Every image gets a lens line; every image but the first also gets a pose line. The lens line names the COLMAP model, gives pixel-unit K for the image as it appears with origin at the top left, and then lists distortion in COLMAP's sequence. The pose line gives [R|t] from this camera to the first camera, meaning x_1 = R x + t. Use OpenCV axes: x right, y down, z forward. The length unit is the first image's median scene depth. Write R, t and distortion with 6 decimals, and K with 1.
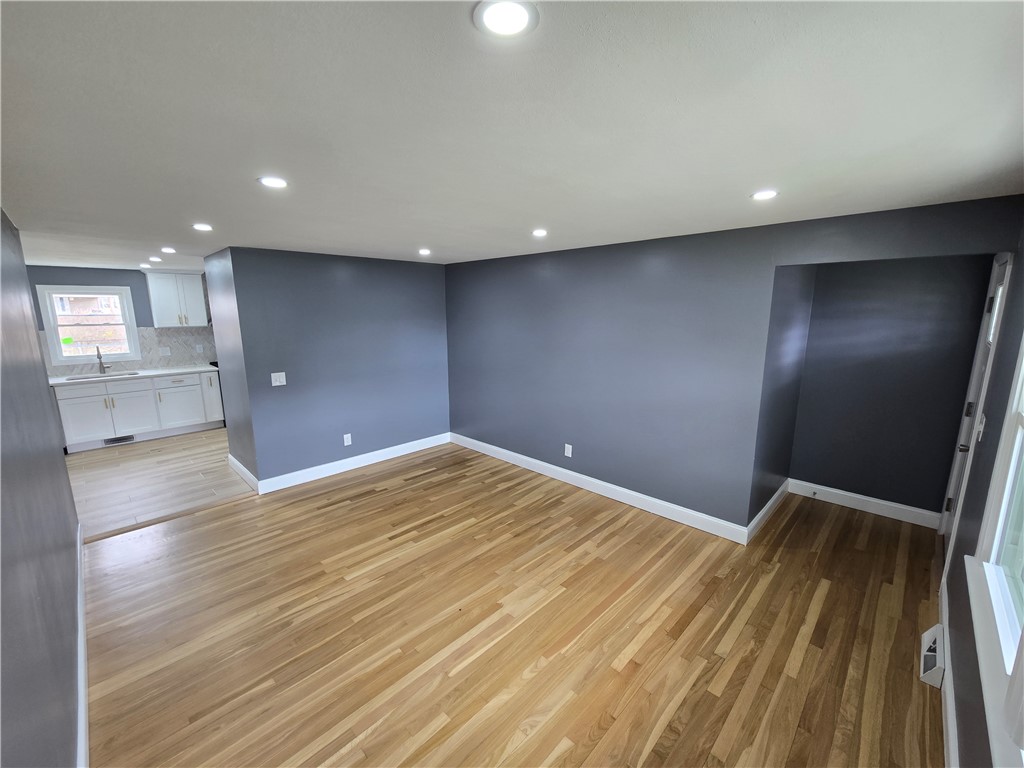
lens RADIAL K [[418.4, 0, 511.6], [0, 418.4, 385.5], [0, 0, 1]] dist [-0.009776, 0.002754]
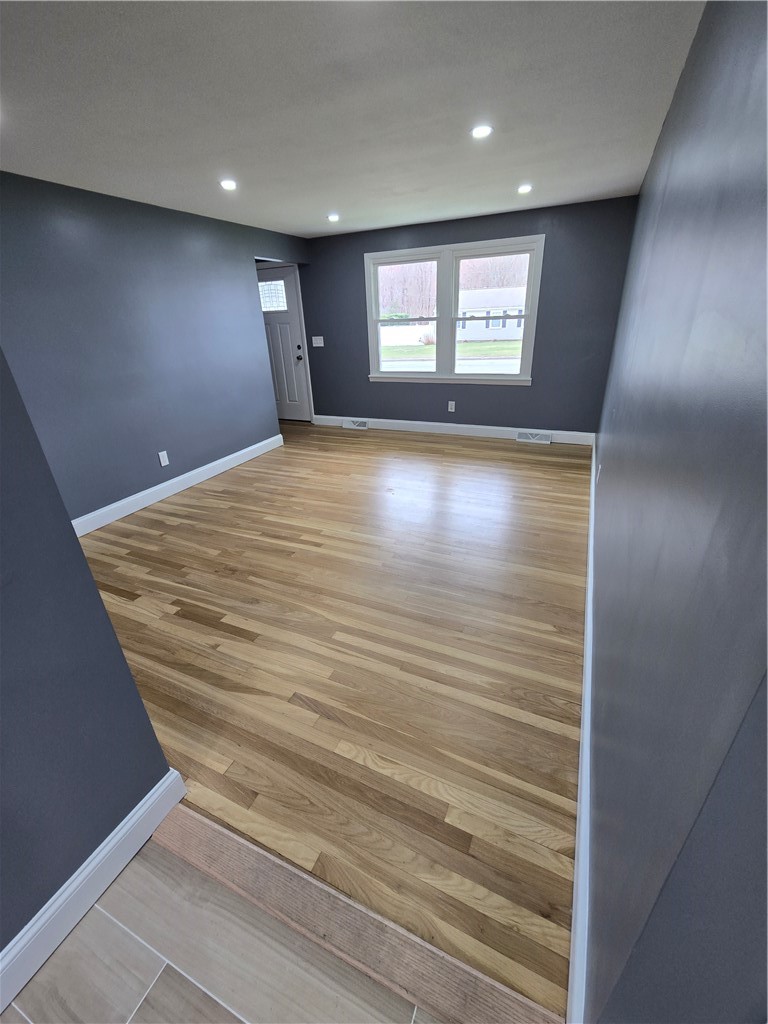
lens RADIAL K [[418.4, 0, 381.4], [0, 418.4, 509.3], [0, 0, 1]] dist [-0.009776, 0.002754]
pose [[-0.333376, -0.386001, 0.860153, -0.831939], [0.212571, 0.858078, 0.467457, -0.069623], [-0.918517, 0.338683, -0.204010, 0.802486]]
